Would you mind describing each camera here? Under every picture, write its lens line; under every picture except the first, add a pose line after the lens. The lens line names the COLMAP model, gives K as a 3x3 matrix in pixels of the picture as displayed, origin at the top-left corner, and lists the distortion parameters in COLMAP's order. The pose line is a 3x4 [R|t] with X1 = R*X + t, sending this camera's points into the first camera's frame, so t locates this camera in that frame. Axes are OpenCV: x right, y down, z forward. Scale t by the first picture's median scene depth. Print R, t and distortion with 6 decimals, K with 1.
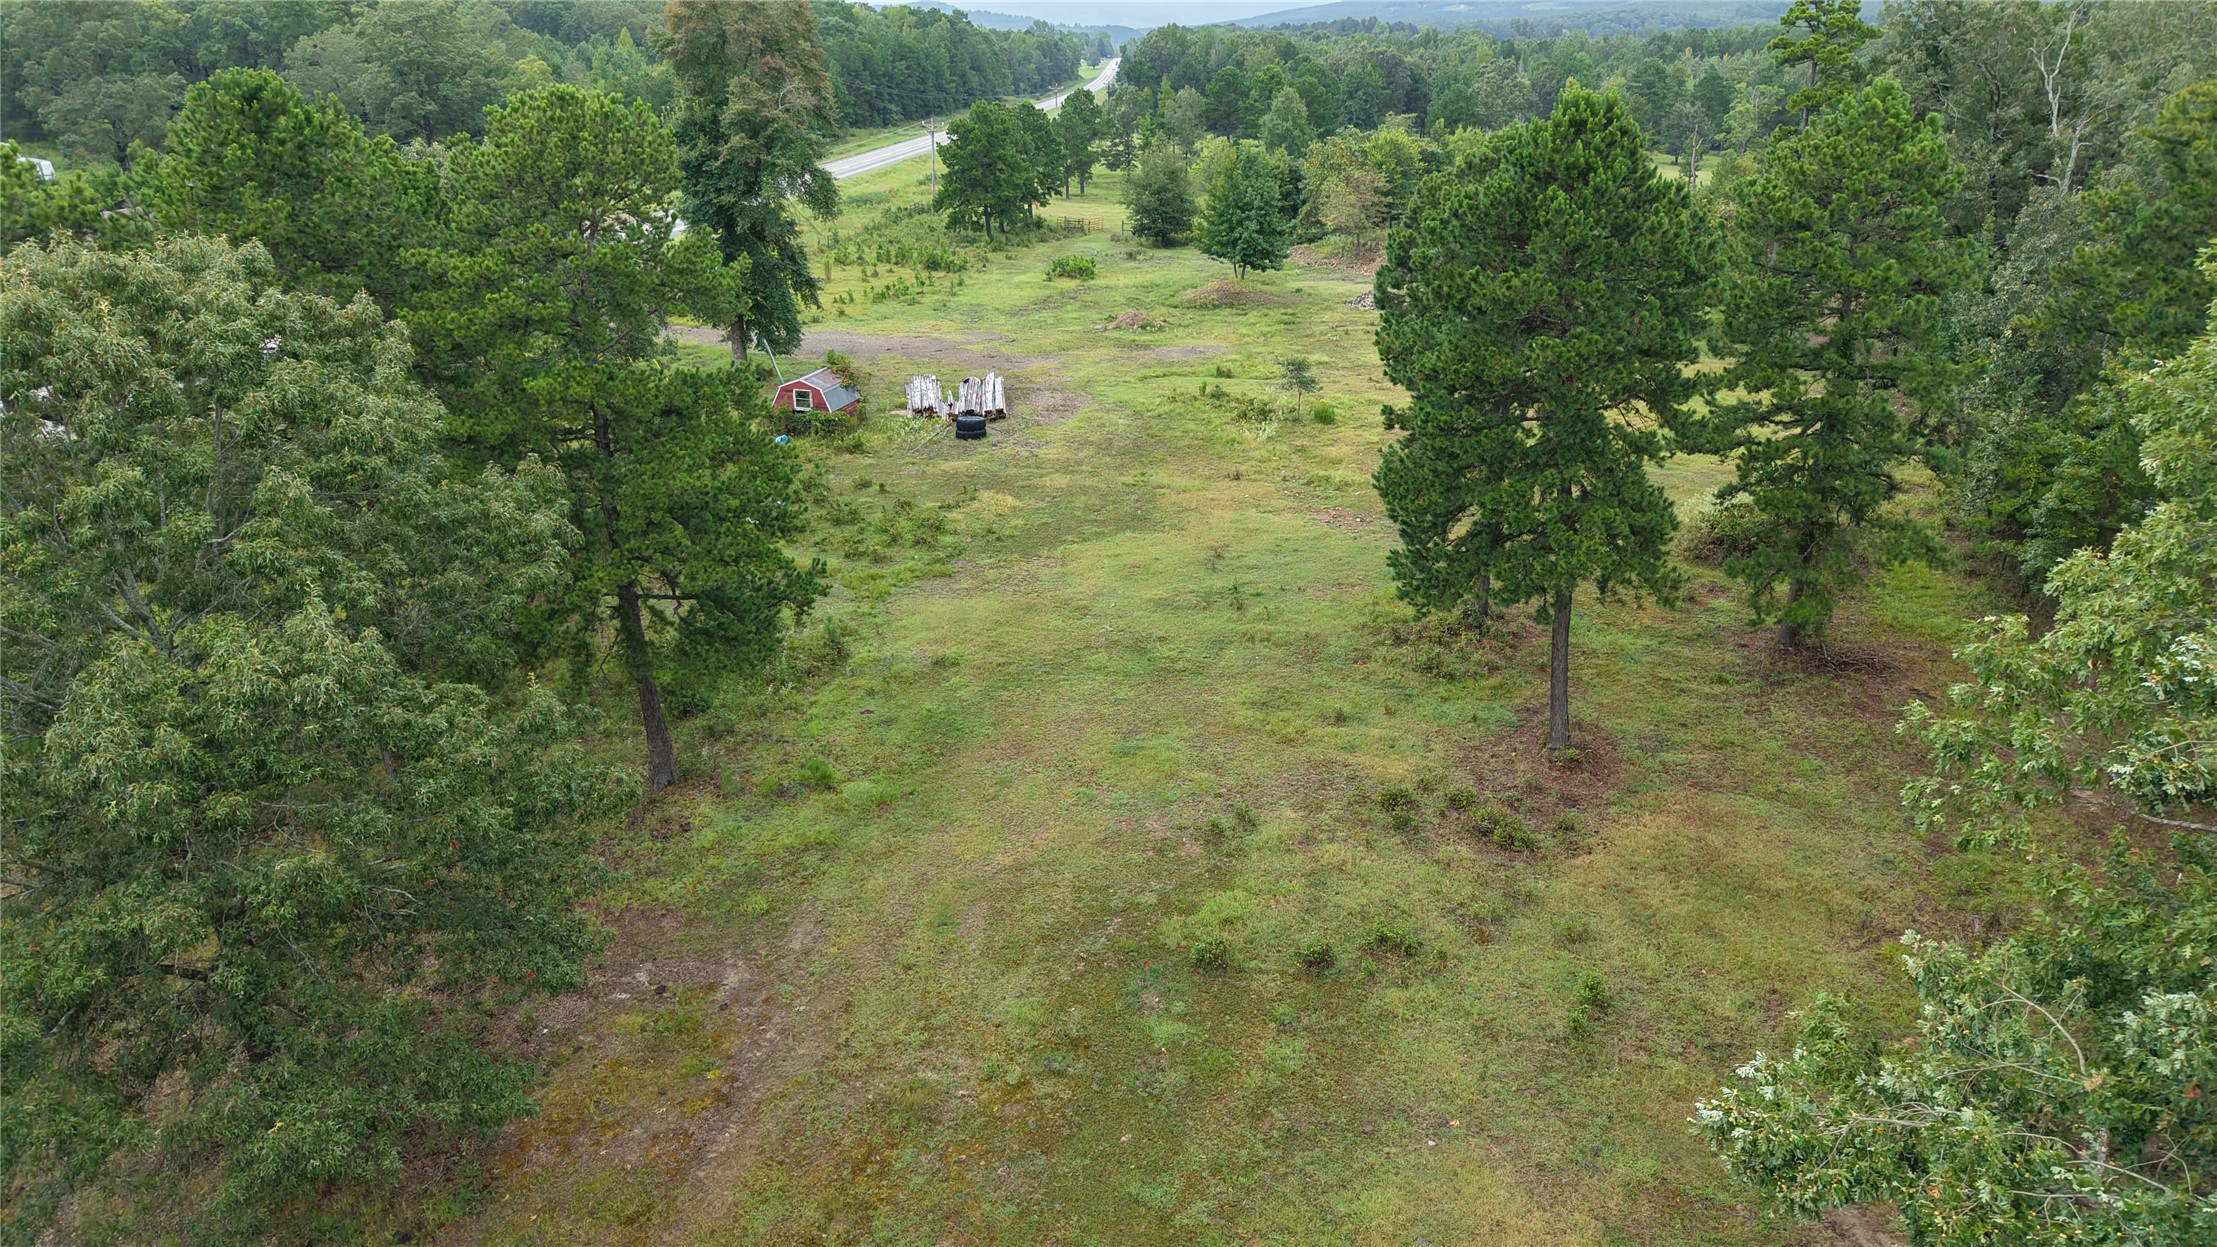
lens RADIAL K [[1483.7, 0, 1115.8], [0, 1483.7, 630.4], [0, 0, 1]] dist [0.024632, -0.029184]
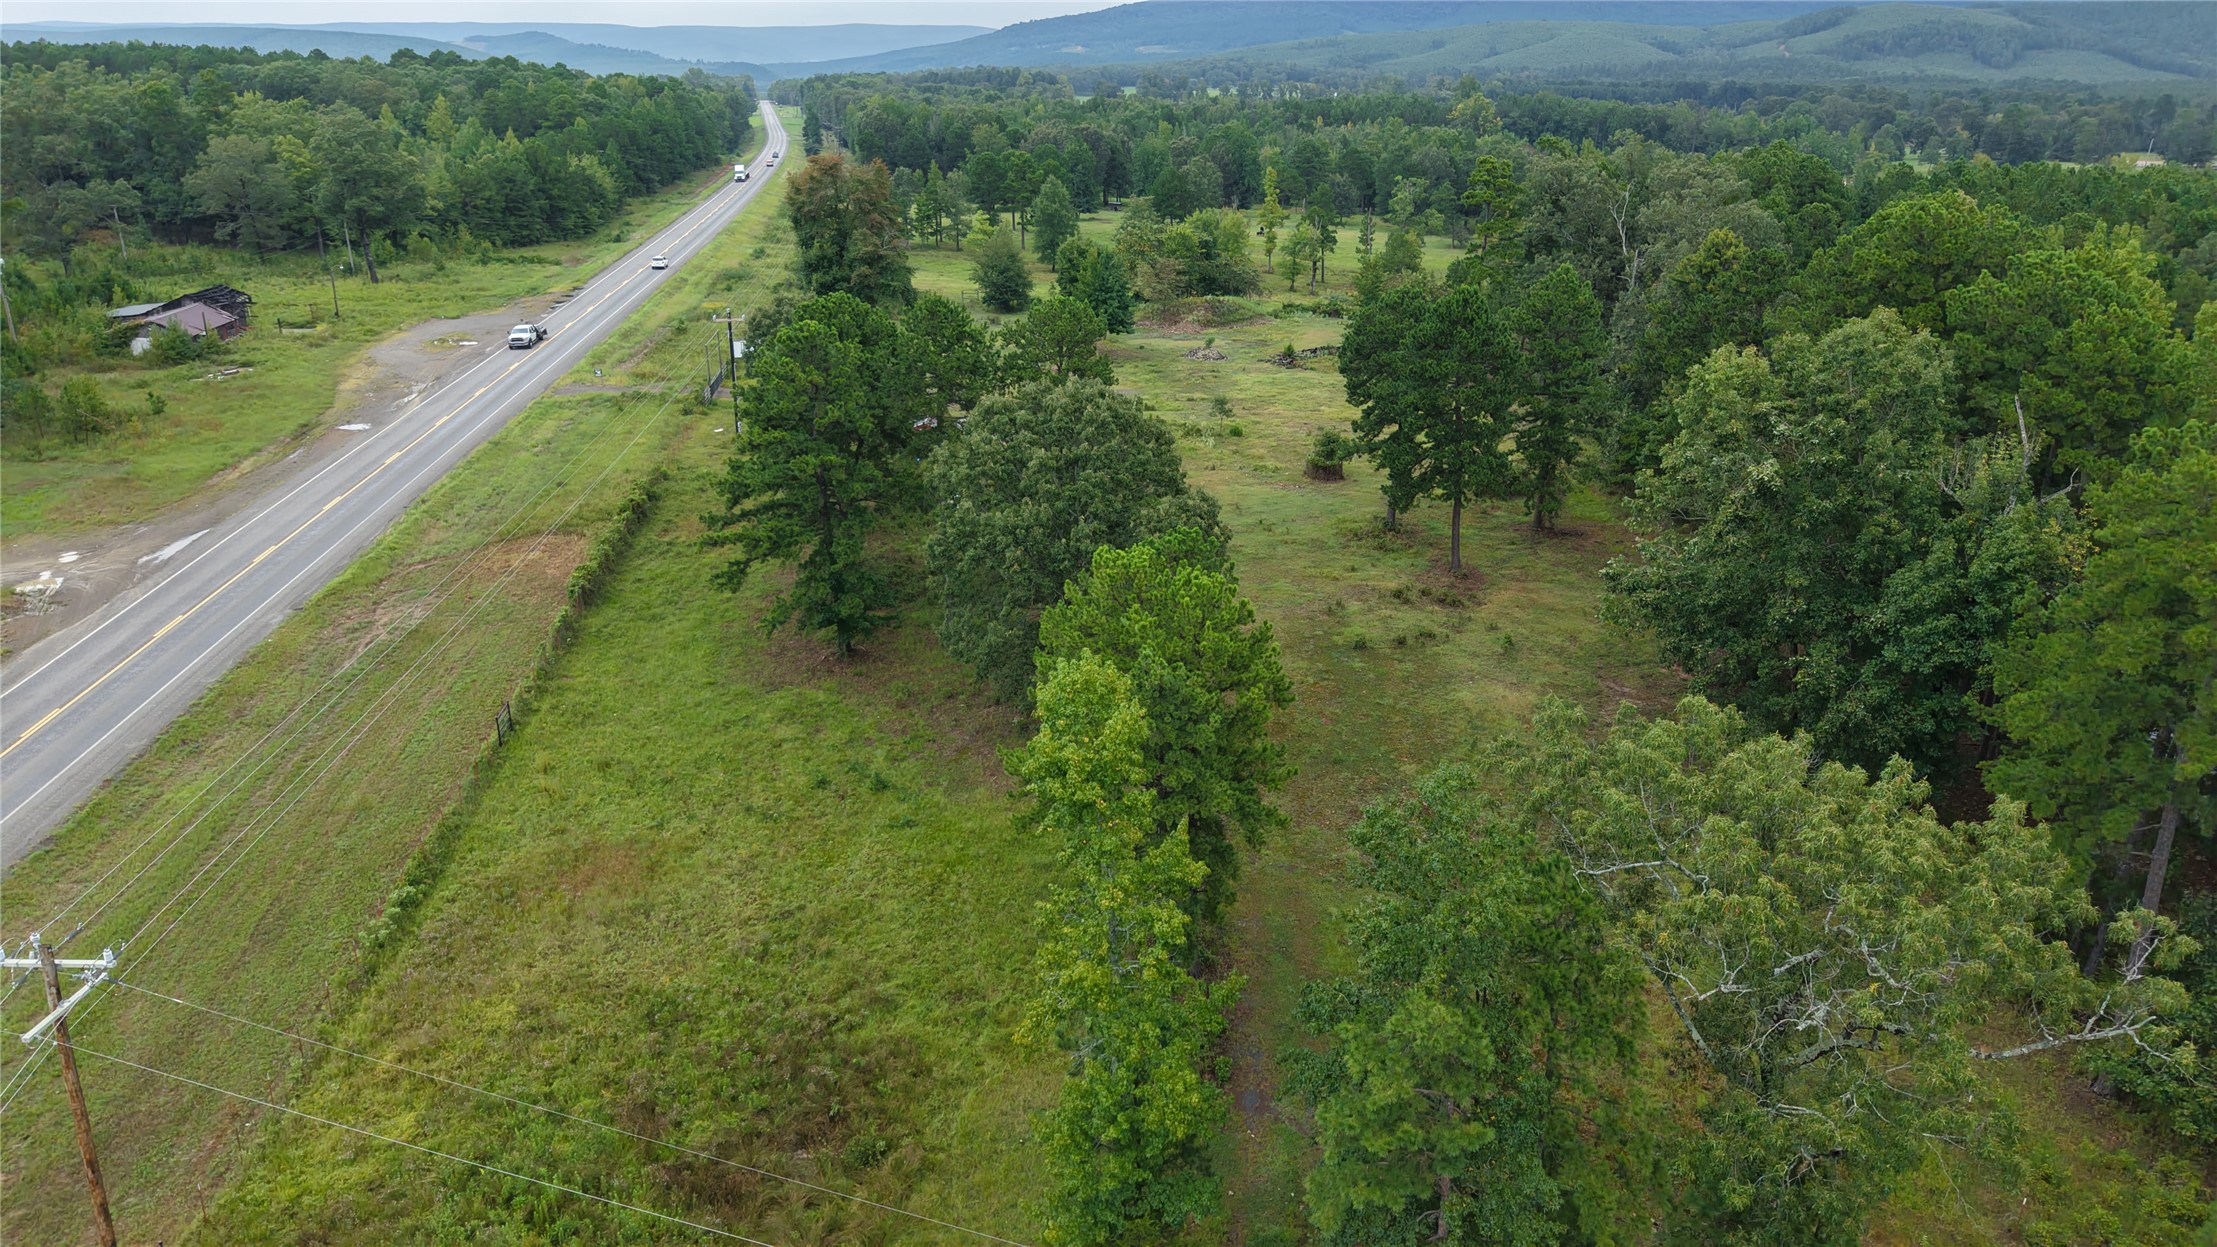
lens RADIAL K [[1483.7, 0, 1108.0], [0, 1483.7, 635.0], [0, 0, 1]] dist [0.024632, -0.029184]
pose [[0.972587, -0.072191, 0.221049, -0.340058], [0.076023, 0.997067, -0.008865, 0.074959], [-0.219760, 0.025427, 0.975222, -0.501792]]
